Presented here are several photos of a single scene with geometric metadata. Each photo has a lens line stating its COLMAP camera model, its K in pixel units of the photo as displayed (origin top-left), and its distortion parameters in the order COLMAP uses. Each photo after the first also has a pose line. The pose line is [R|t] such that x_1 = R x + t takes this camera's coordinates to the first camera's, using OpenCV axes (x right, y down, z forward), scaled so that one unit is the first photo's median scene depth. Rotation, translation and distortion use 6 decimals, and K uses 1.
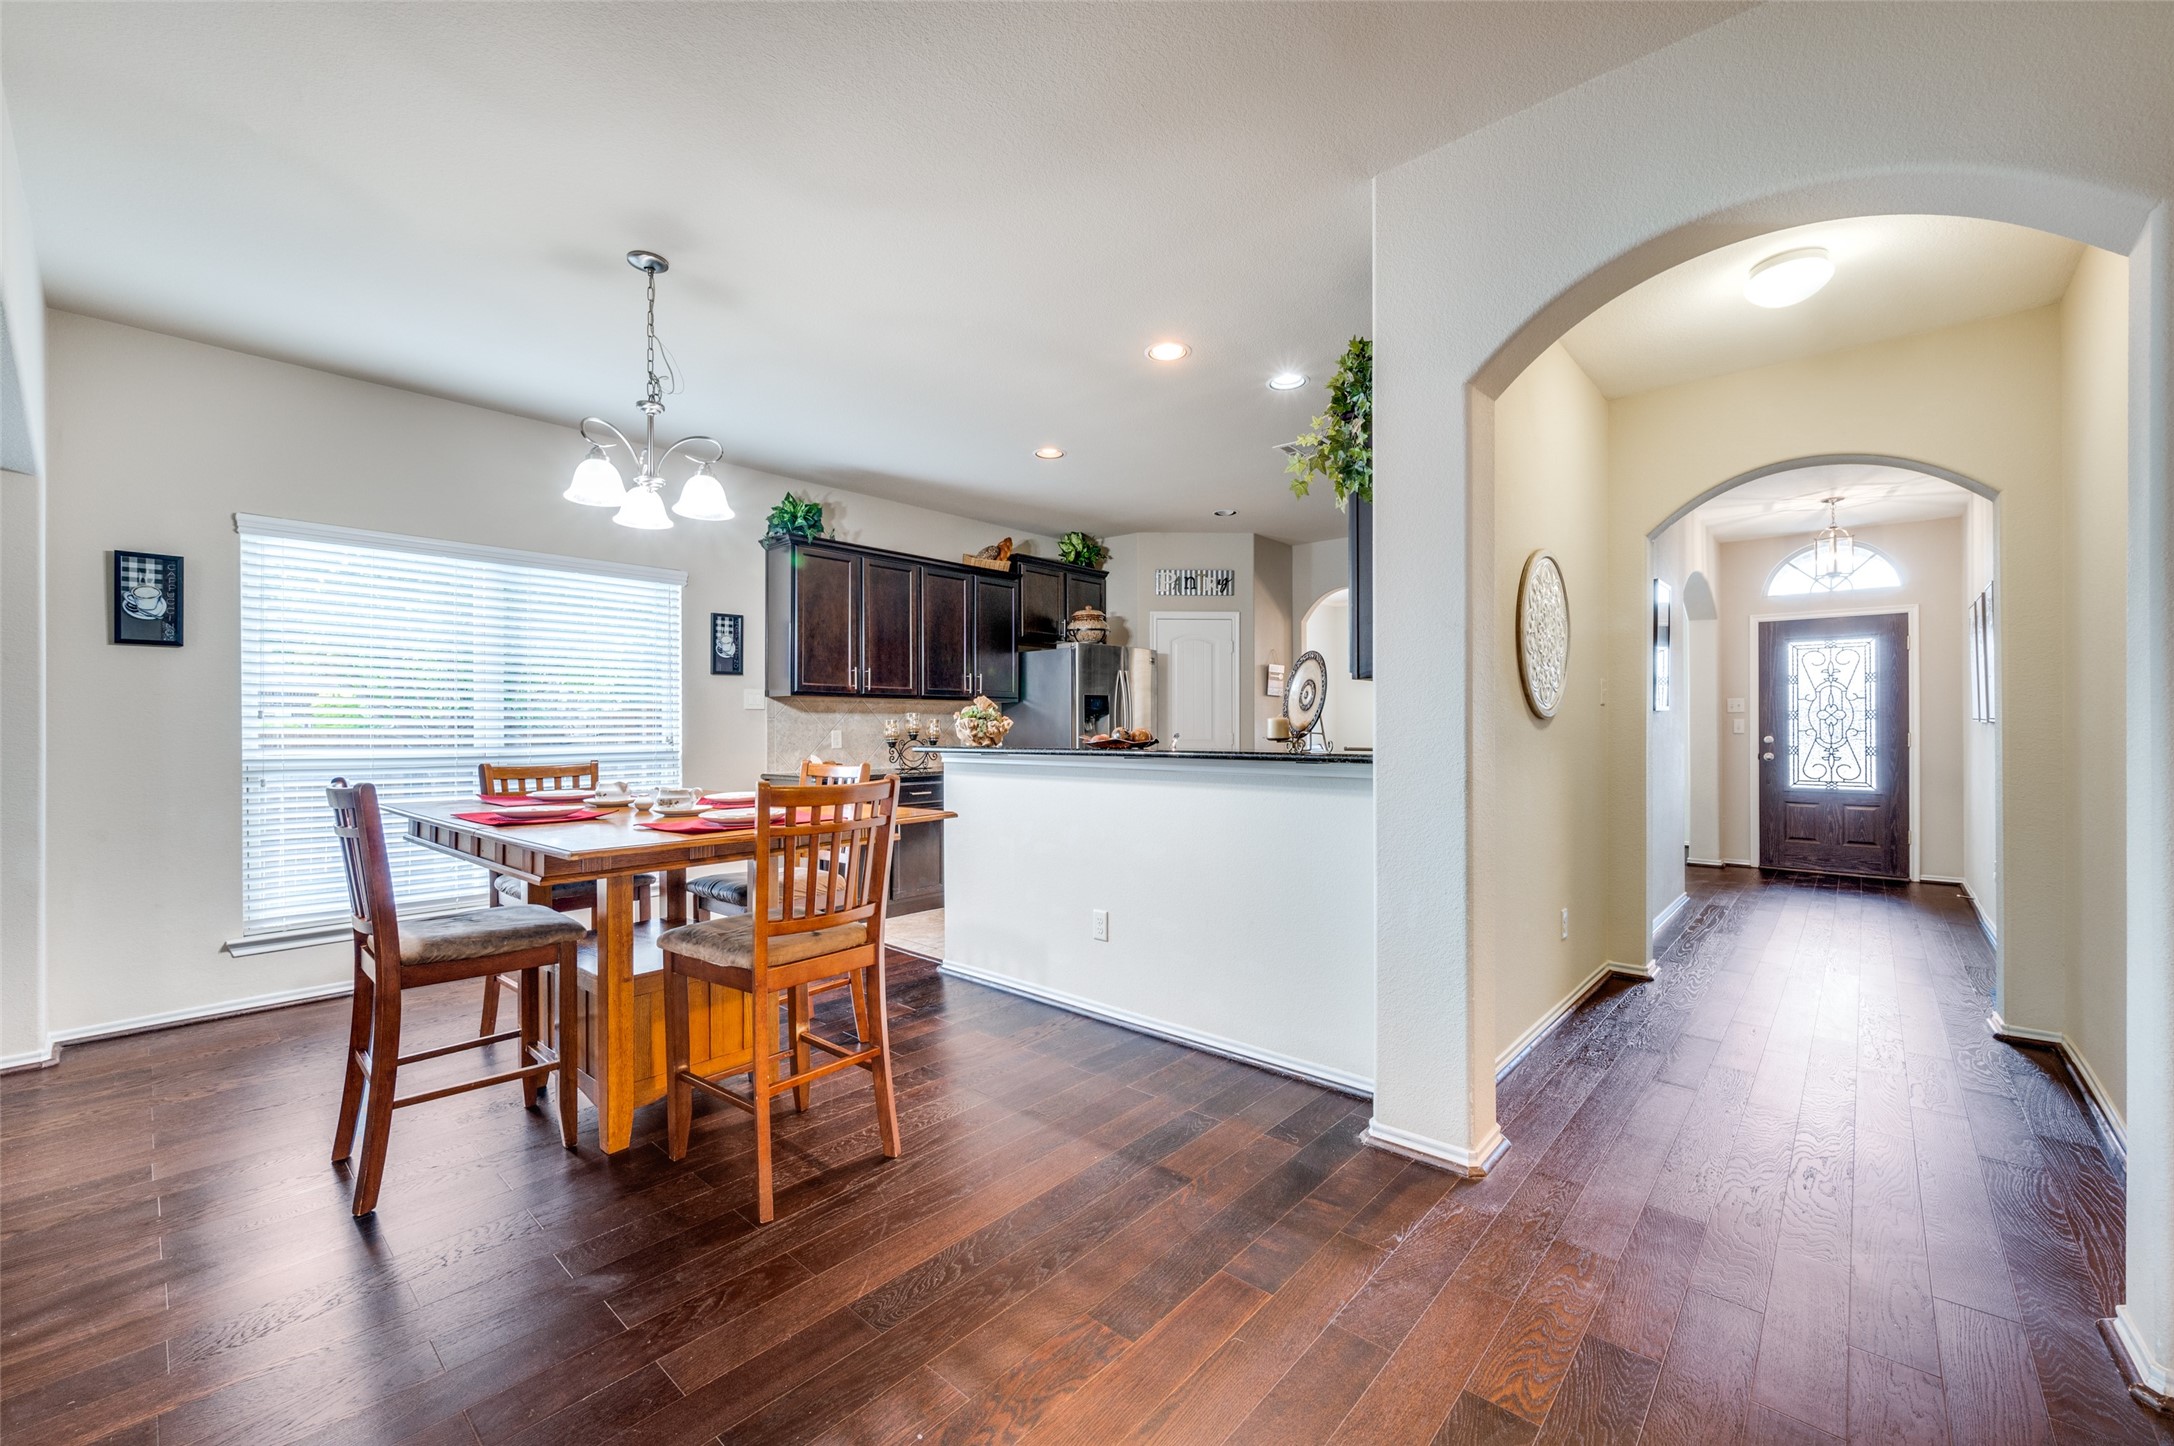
lens RADIAL K [[881.9, 0, 1085.5], [0, 881.9, 728.3], [0, 0, 1]] dist [0.003373, -0.001287]
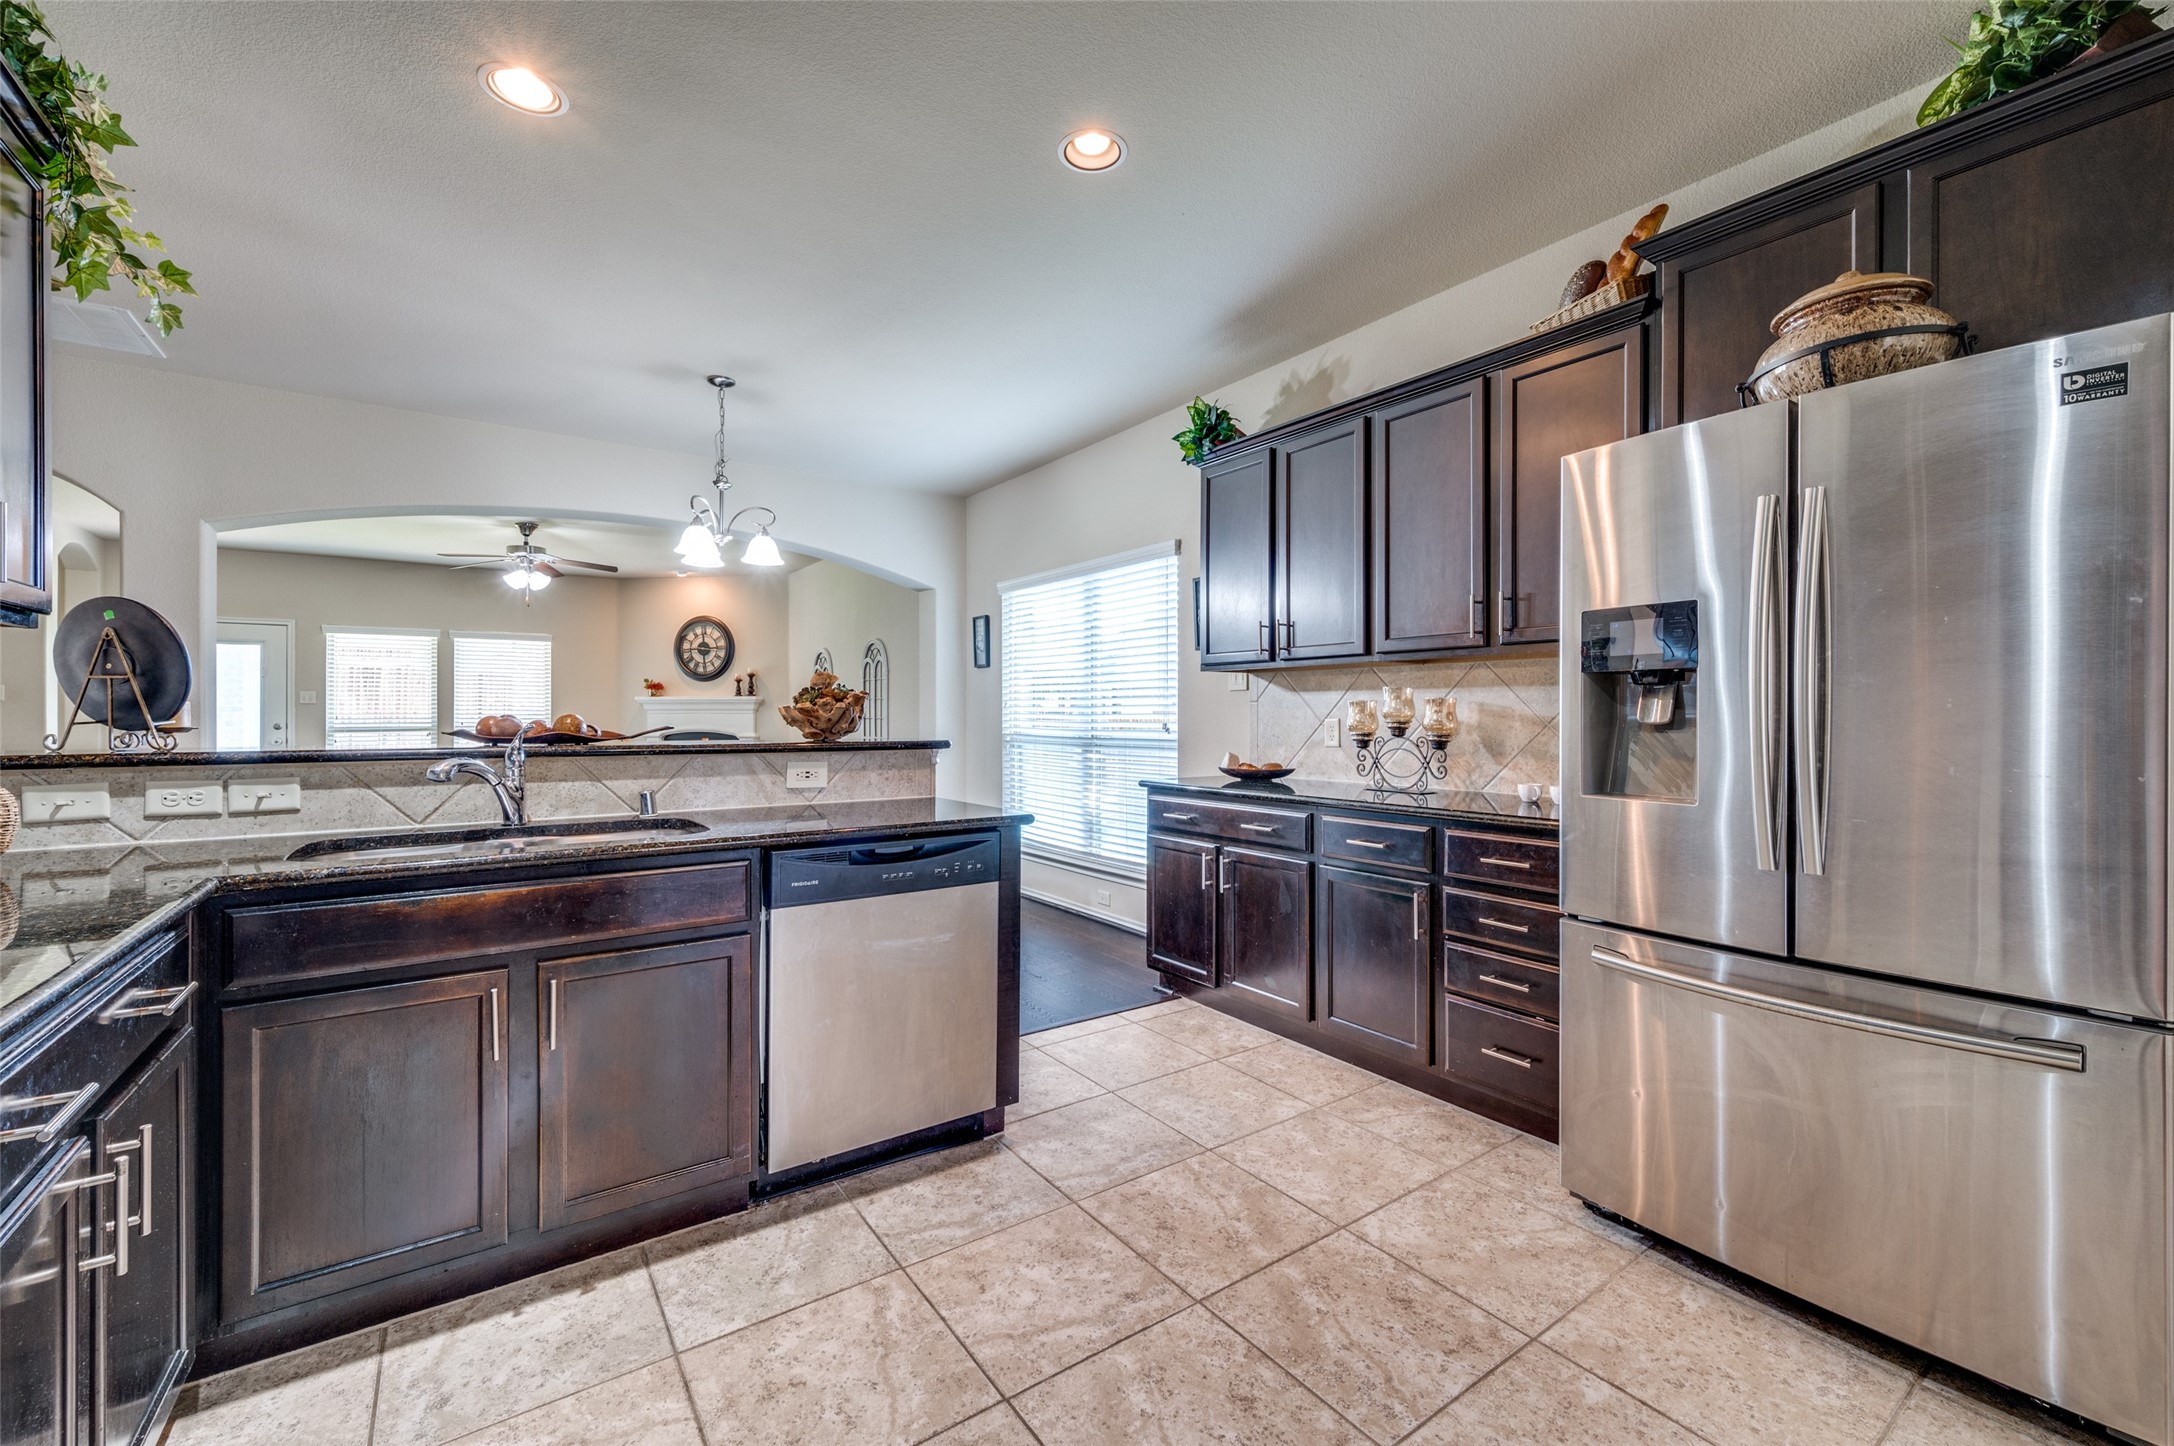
lens RADIAL K [[881.9, 0, 1082.7], [0, 881.9, 712.6], [0, 0, 1]] dist [0.003373, -0.001287]
pose [[-0.225881, -0.000230, -0.974155, 0.322934], [-0.000258, 1.000000, -0.000176, -0.001149], [0.974155, 0.000212, -0.225881, 0.805760]]
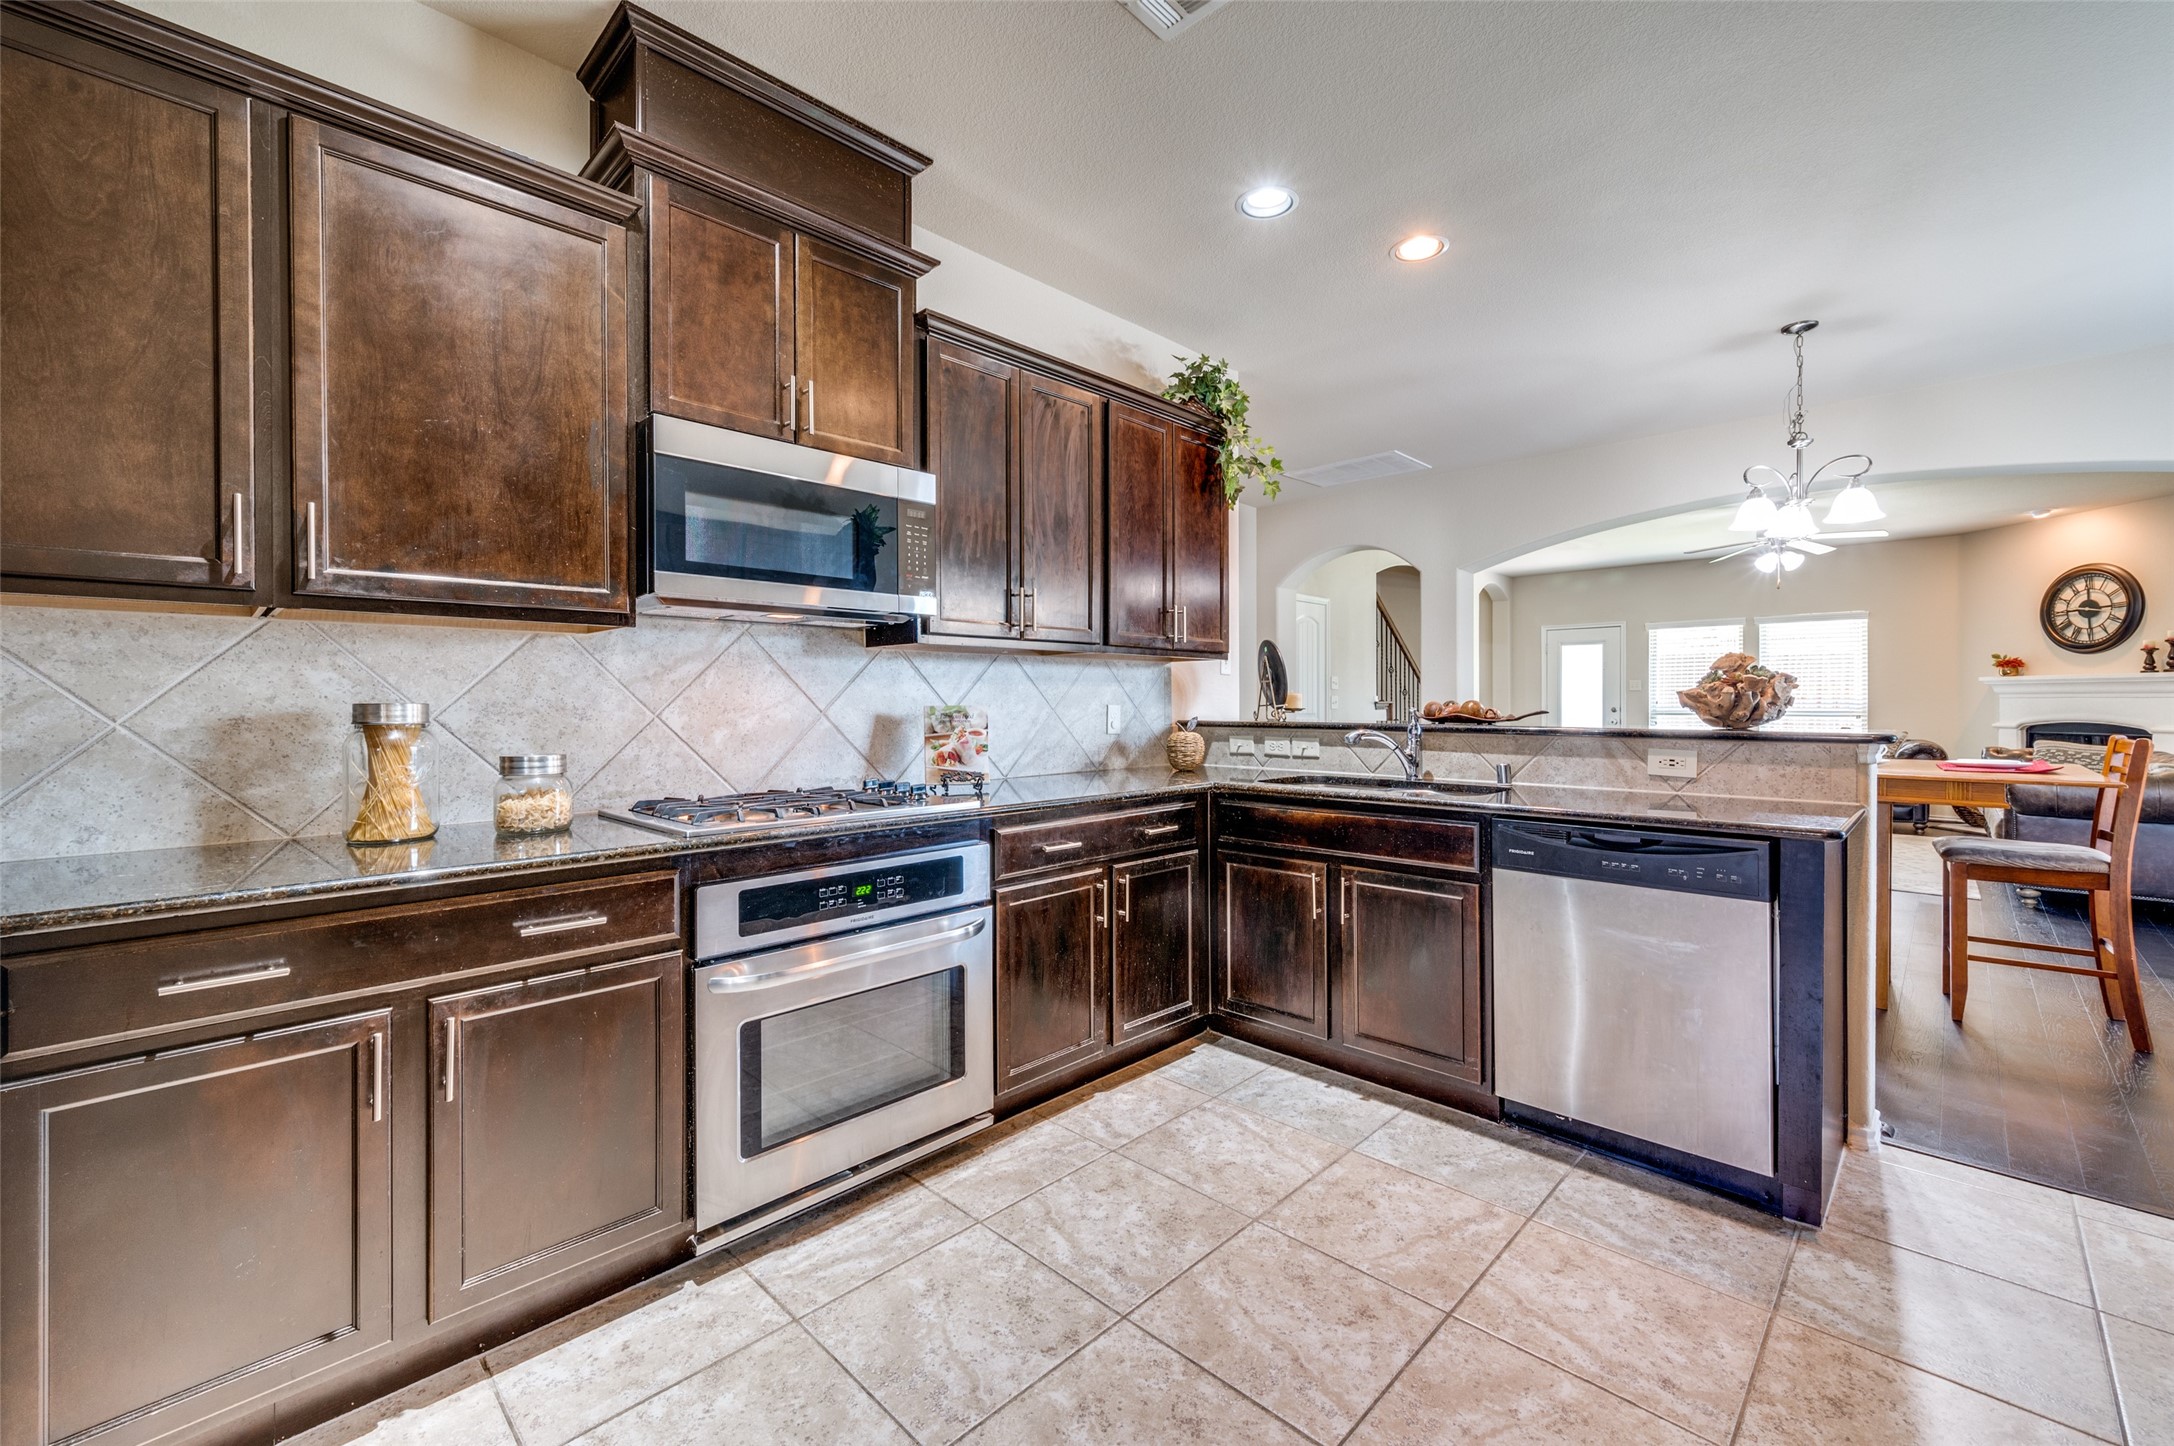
lens RADIAL K [[881.9, 0, 1096.5], [0, 881.9, 705.3], [0, 0, 1]] dist [0.003373, -0.001287]
pose [[-0.999317, 0.004010, 0.036727, 0.204086], [0.004229, 0.999974, 0.005906, -0.001589], [-0.036702, 0.006057, -0.999308, 0.981817]]
